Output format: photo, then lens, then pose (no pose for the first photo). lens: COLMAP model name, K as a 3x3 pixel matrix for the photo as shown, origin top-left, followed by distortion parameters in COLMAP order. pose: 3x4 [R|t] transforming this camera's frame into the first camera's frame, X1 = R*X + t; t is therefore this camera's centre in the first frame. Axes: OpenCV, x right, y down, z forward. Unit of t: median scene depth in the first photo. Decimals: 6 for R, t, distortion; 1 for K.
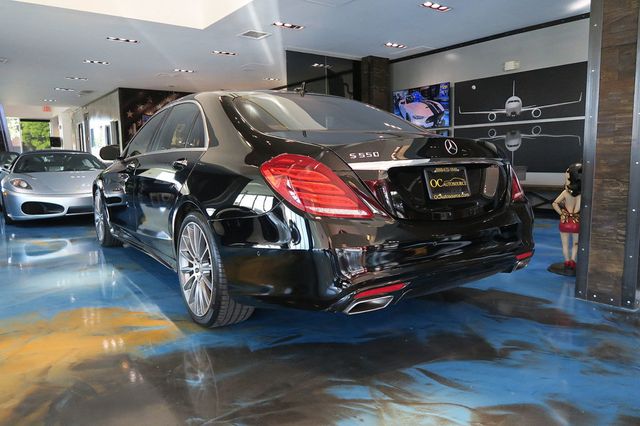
lens RADIAL K [[445.6, 0, 320.0], [0, 445.6, 213.0], [0, 0, 1]] dist [-0.016920, -0.001123]
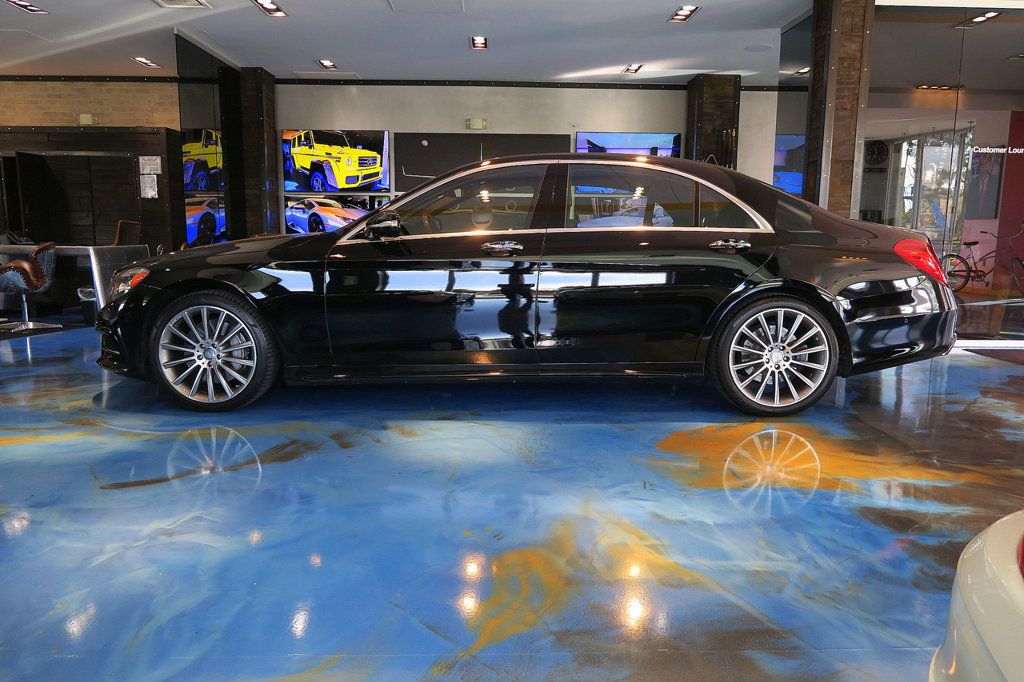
lens RADIAL K [[712.9, 0, 512.0], [0, 712.9, 341.0], [0, 0, 1]] dist [-0.016920, -0.001123]
pose [[0.581969, -0.109320, 0.805830, -0.606467], [0.088009, 0.993570, 0.071229, -0.023163], [-0.808435, 0.029467, 0.587847, 0.189064]]
